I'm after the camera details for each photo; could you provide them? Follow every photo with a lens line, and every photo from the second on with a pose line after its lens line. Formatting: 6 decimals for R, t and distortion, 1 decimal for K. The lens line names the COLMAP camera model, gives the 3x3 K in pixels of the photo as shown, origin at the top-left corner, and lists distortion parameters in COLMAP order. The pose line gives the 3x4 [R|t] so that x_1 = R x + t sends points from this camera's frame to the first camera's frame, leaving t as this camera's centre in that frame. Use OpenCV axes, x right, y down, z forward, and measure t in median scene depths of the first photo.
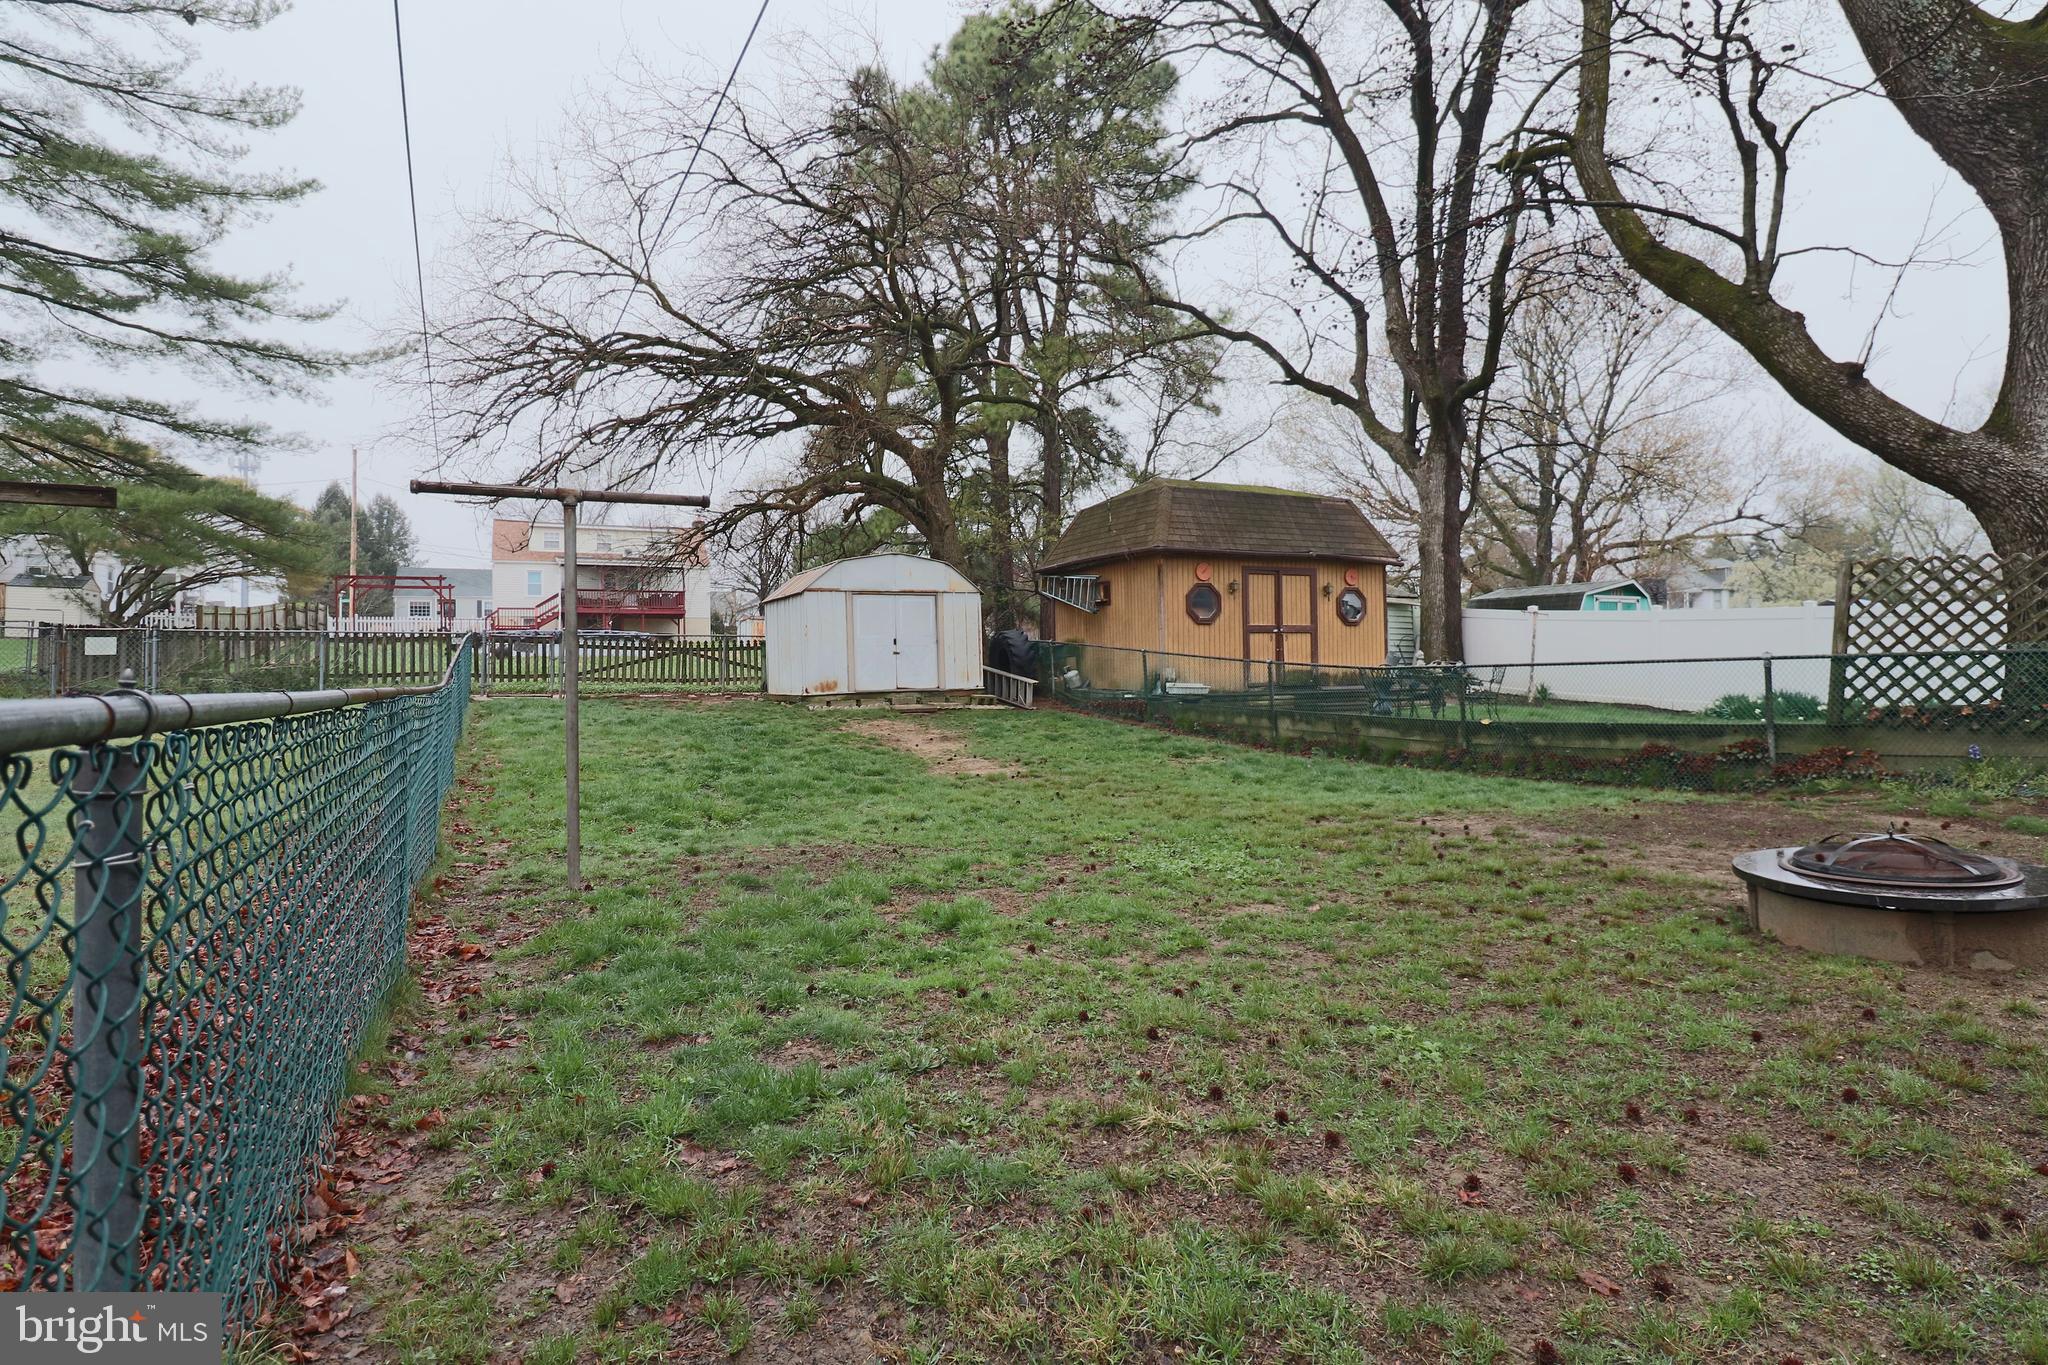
lens RADIAL K [[1034.9, 0, 1051.2], [0, 1034.9, 649.6], [0, 0, 1]] dist [0.002412, -0.014908]
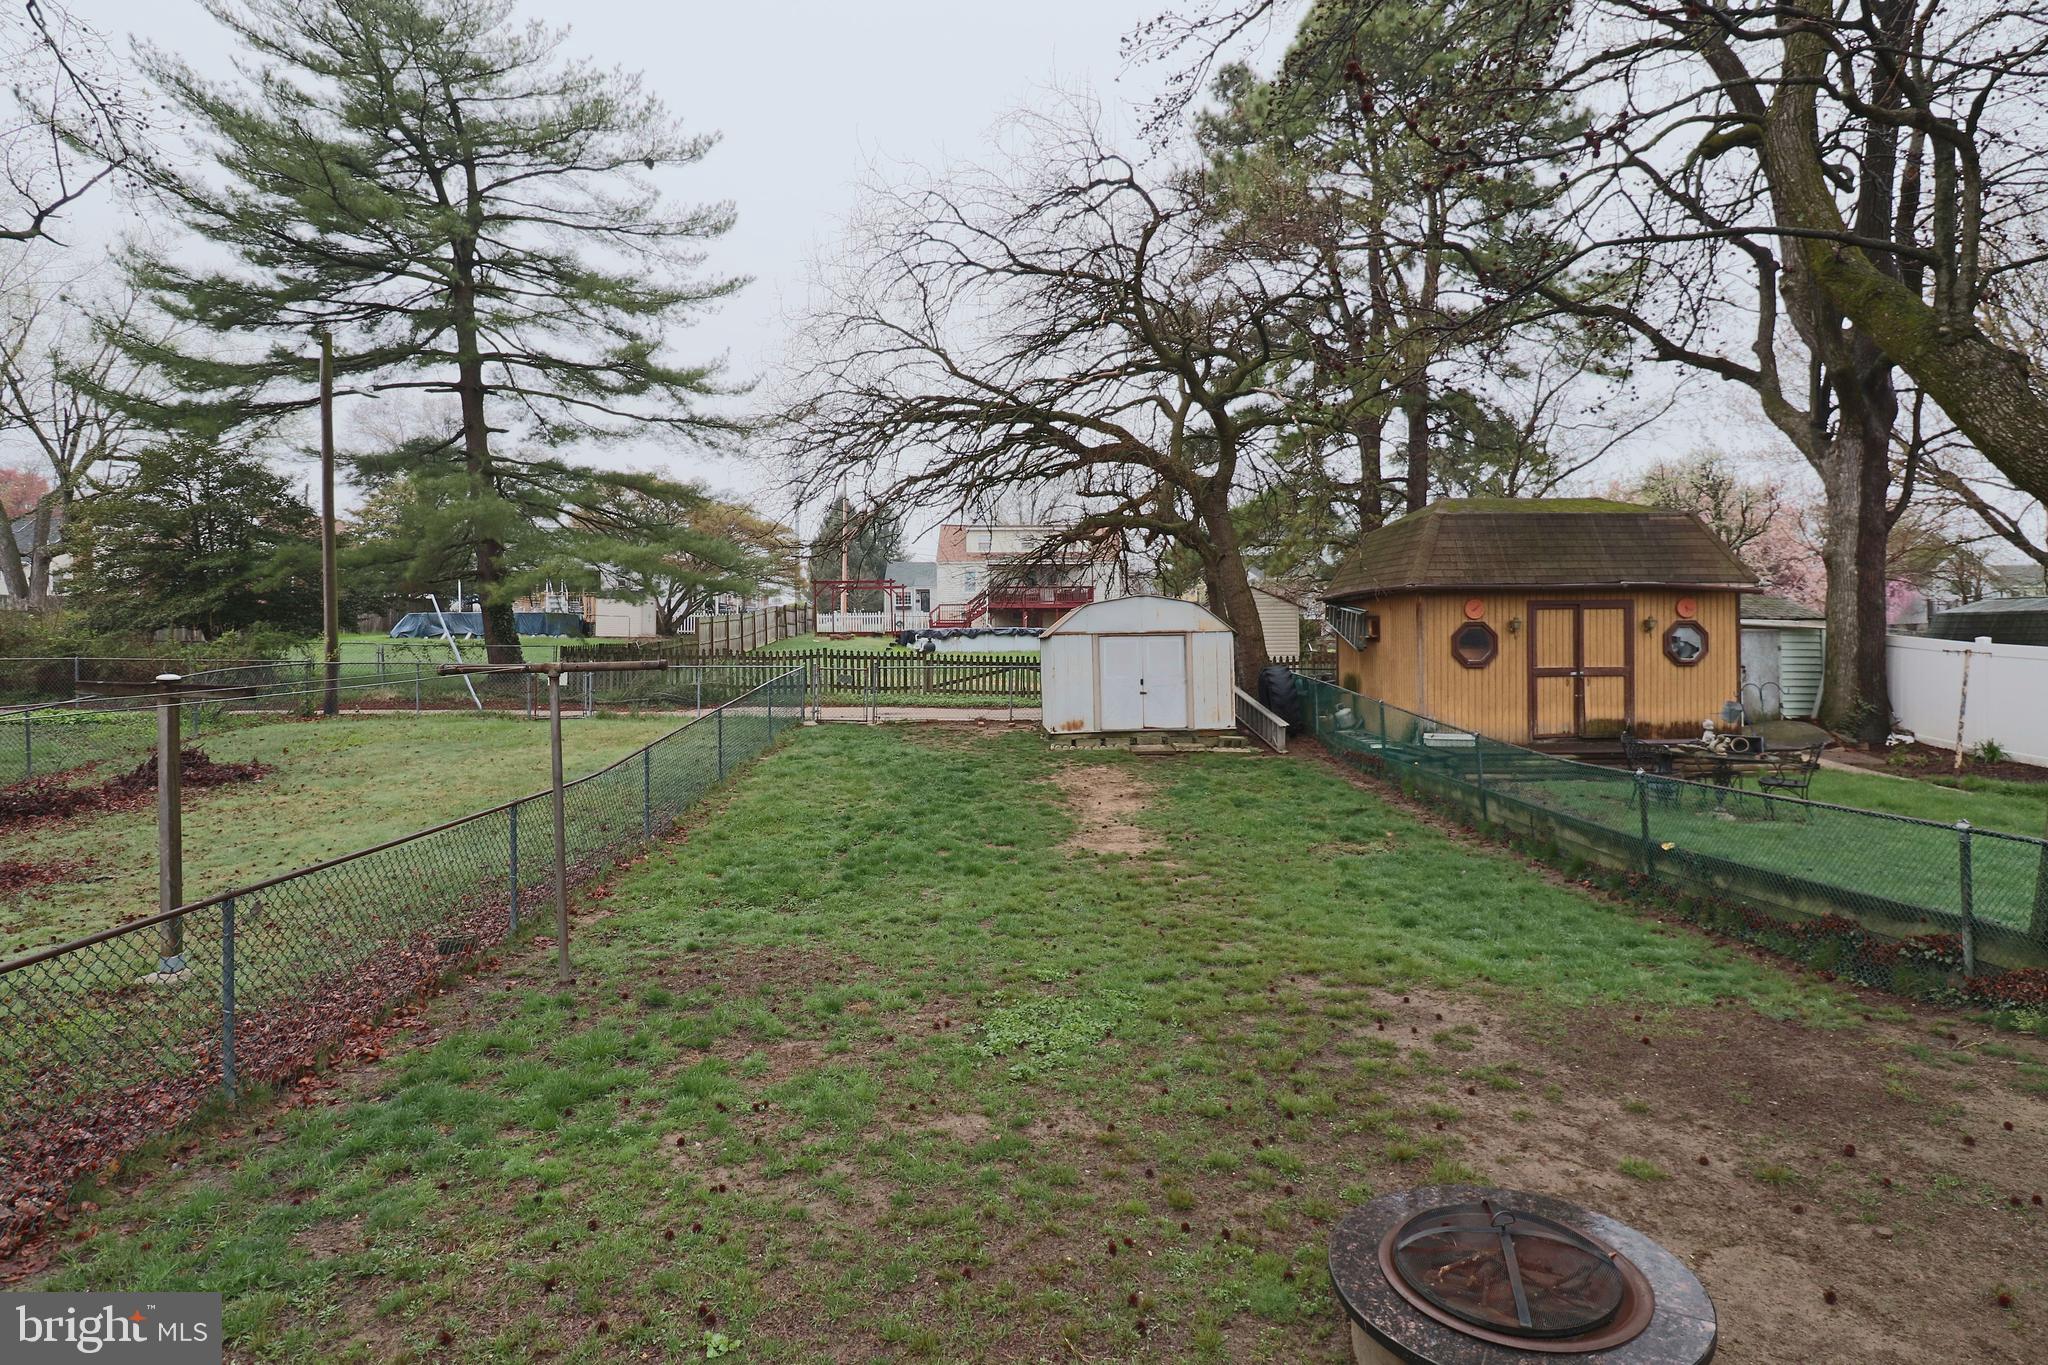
lens RADIAL K [[1034.9, 0, 1051.2], [0, 1034.9, 649.6], [0, 0, 1]] dist [0.002412, -0.014908]
pose [[0.910892, 0.008438, -0.412558, 0.171136], [0.001208, 0.999732, 0.023115, -0.057584], [0.412642, -0.021554, 0.910638, 0.032525]]
